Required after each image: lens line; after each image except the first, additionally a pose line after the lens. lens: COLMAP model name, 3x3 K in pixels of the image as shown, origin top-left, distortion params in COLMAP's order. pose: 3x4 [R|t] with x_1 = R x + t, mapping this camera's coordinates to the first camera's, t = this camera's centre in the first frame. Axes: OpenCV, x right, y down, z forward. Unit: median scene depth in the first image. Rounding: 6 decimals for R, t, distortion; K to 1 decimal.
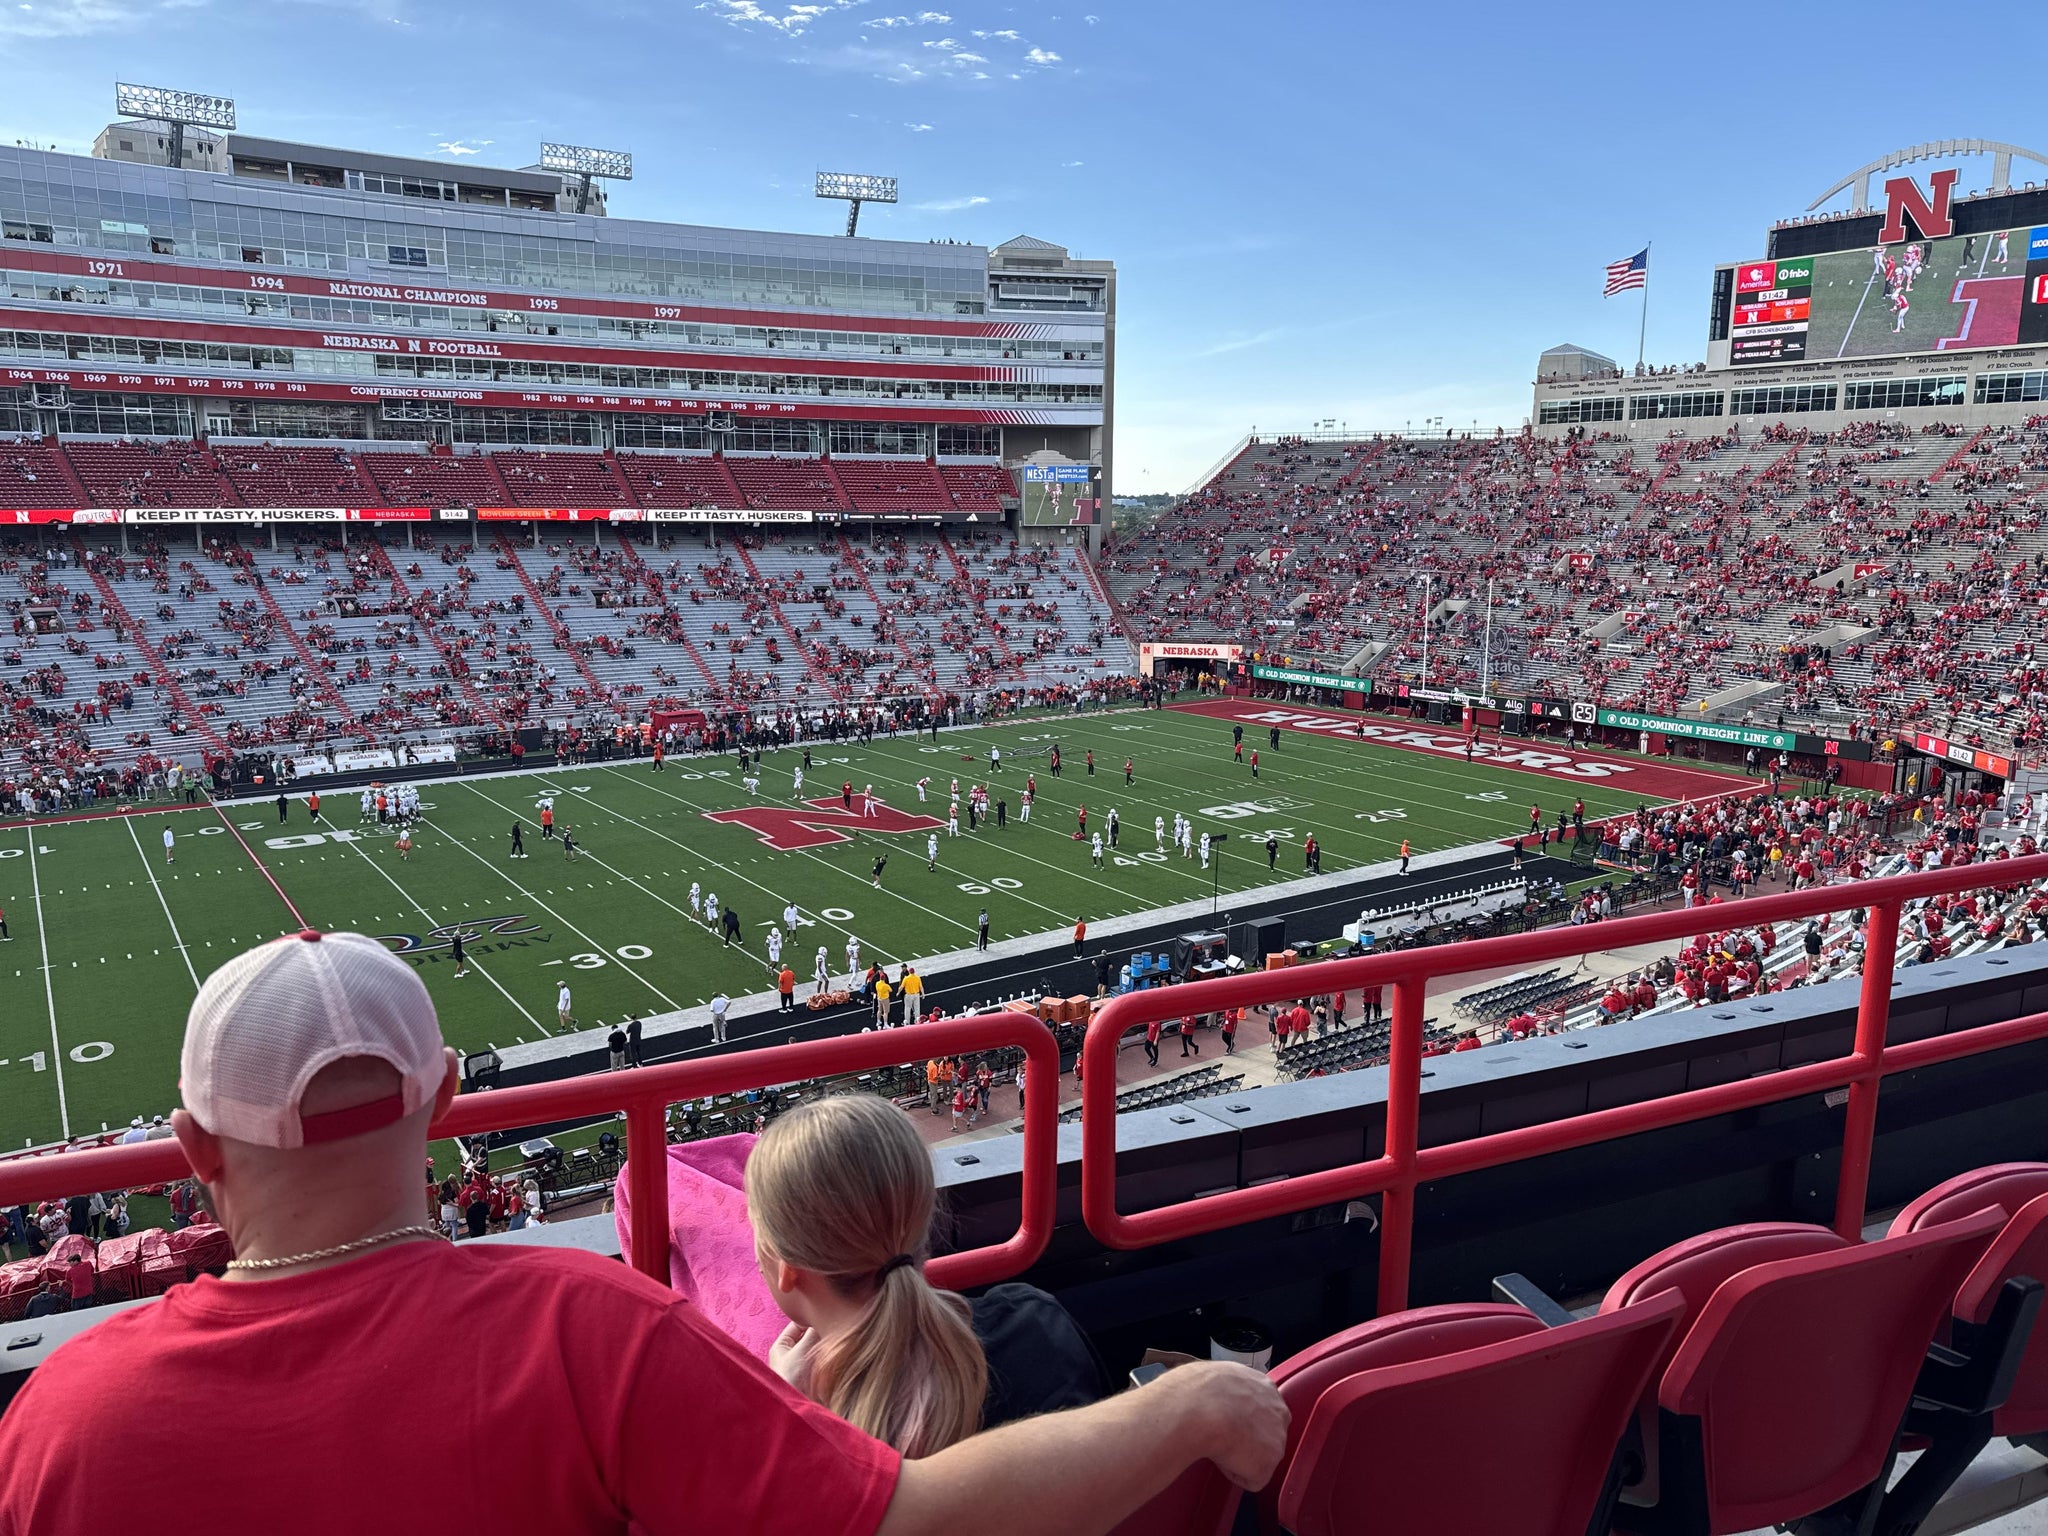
lens RADIAL K [[1423.3, 0, 1016.0], [0, 1423.3, 764.5], [0, 0, 1]] dist [0.065057, -0.075693]
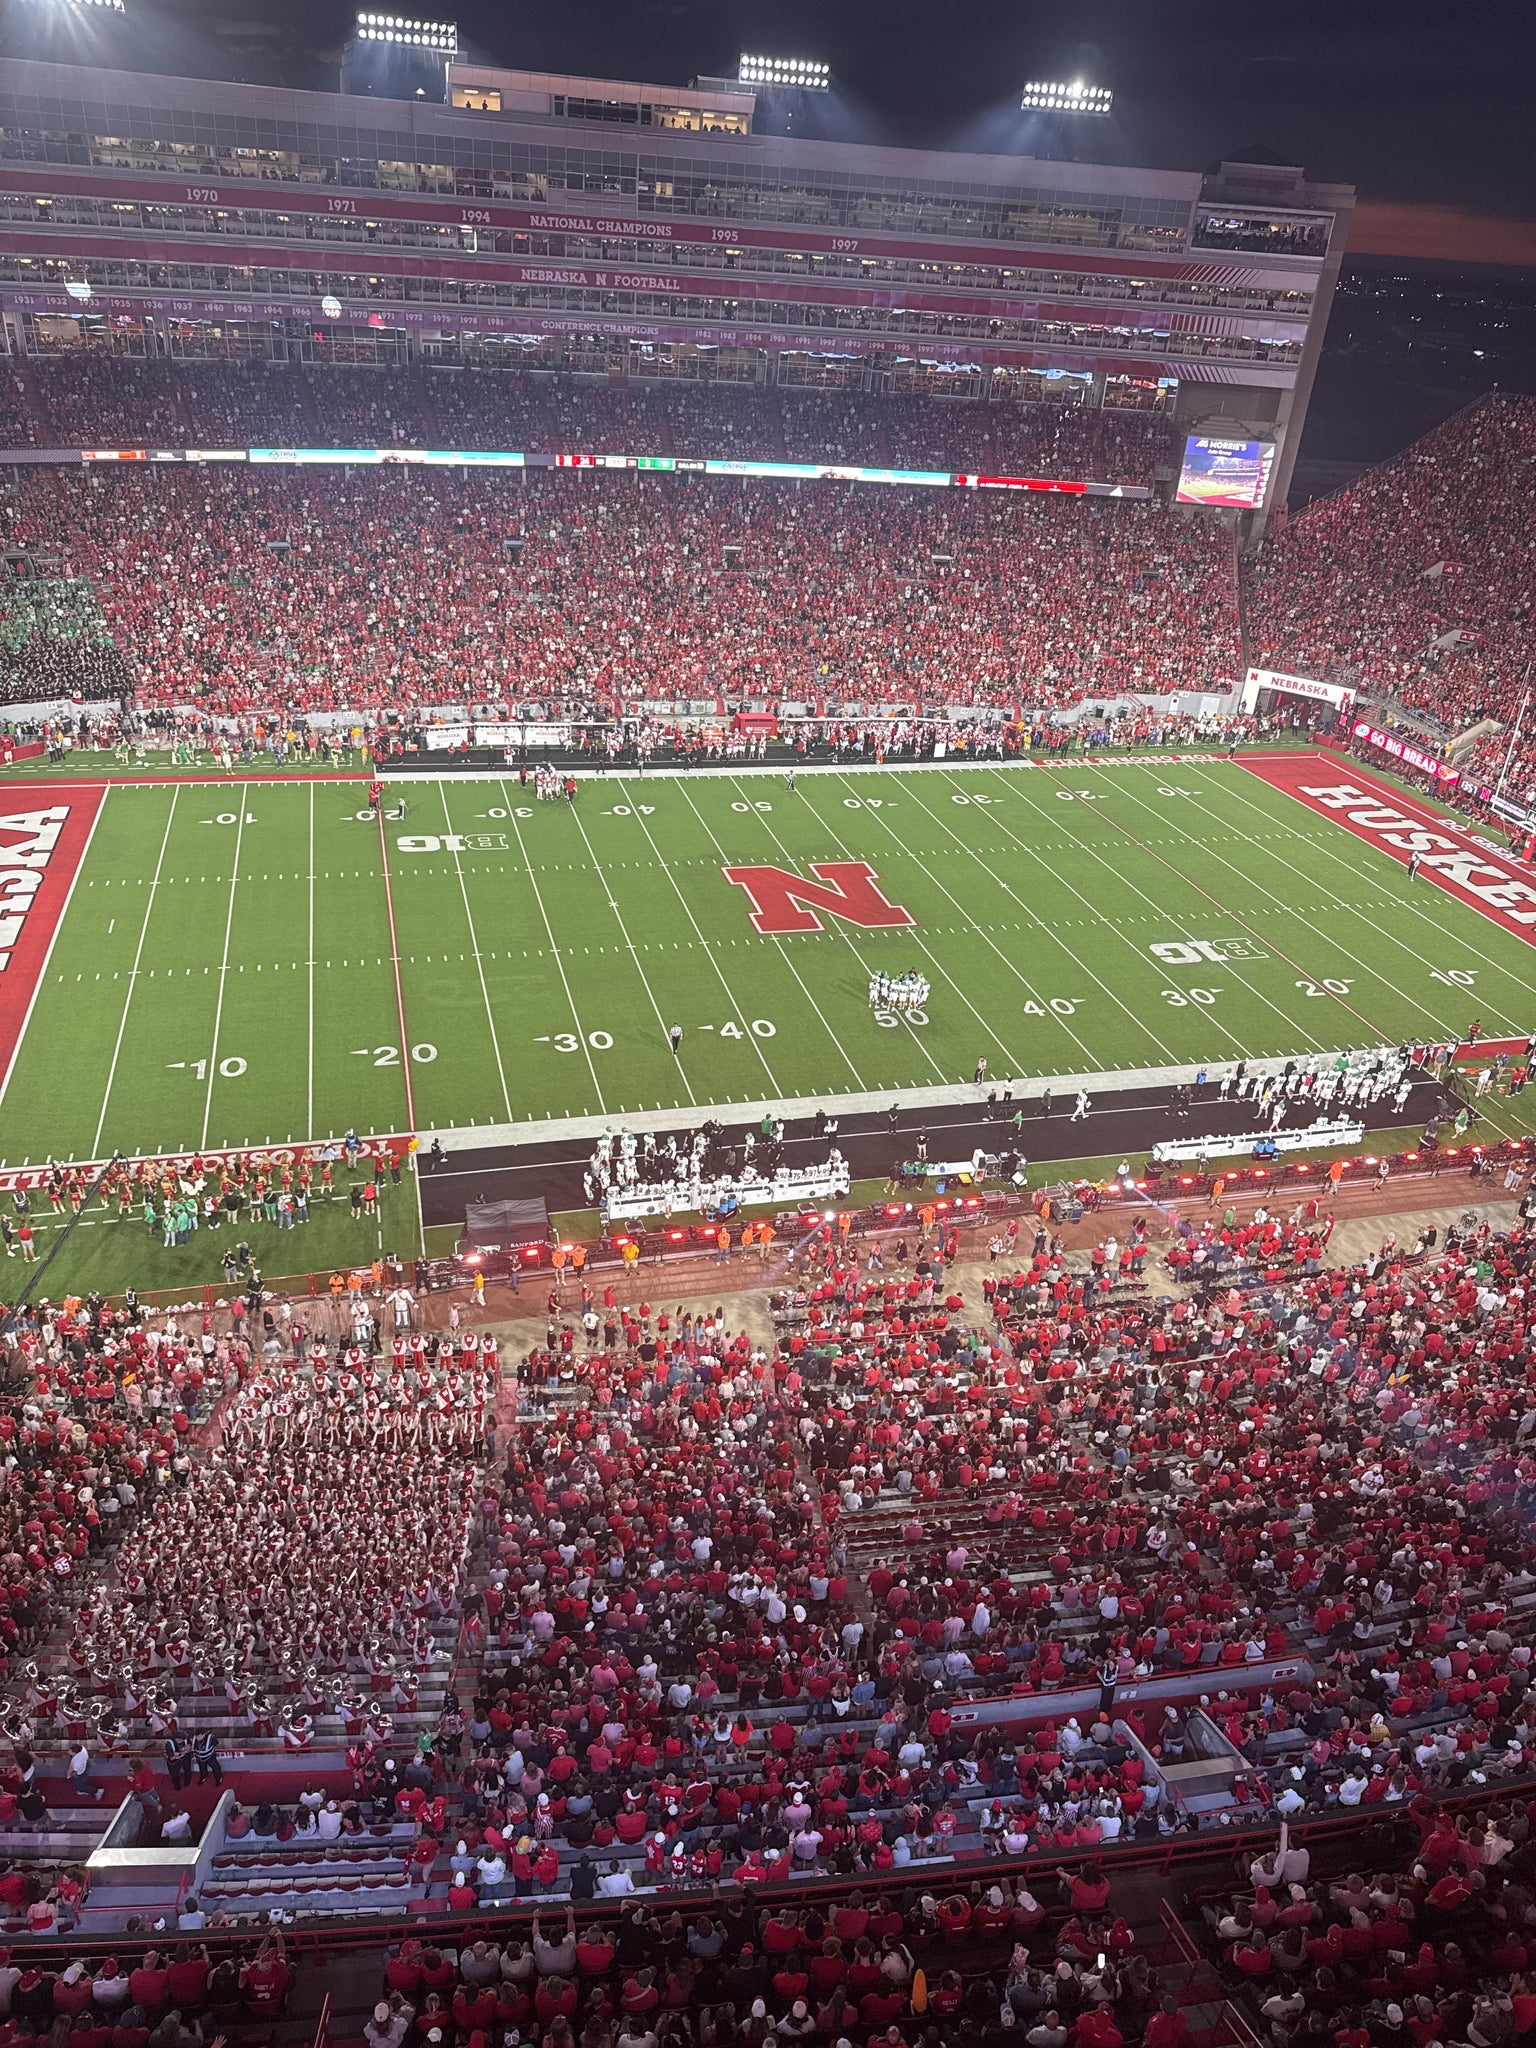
lens RADIAL K [[1423.3, 0, 776.0], [0, 1423.3, 1018.6], [0, 0, 1]] dist [0.065057, -0.075693]
pose [[0.940310, 0.215727, -0.263208, 0.093073], [-0.126467, 0.939535, 0.318244, -0.132791], [0.315947, -0.265961, 0.910737, -0.058686]]
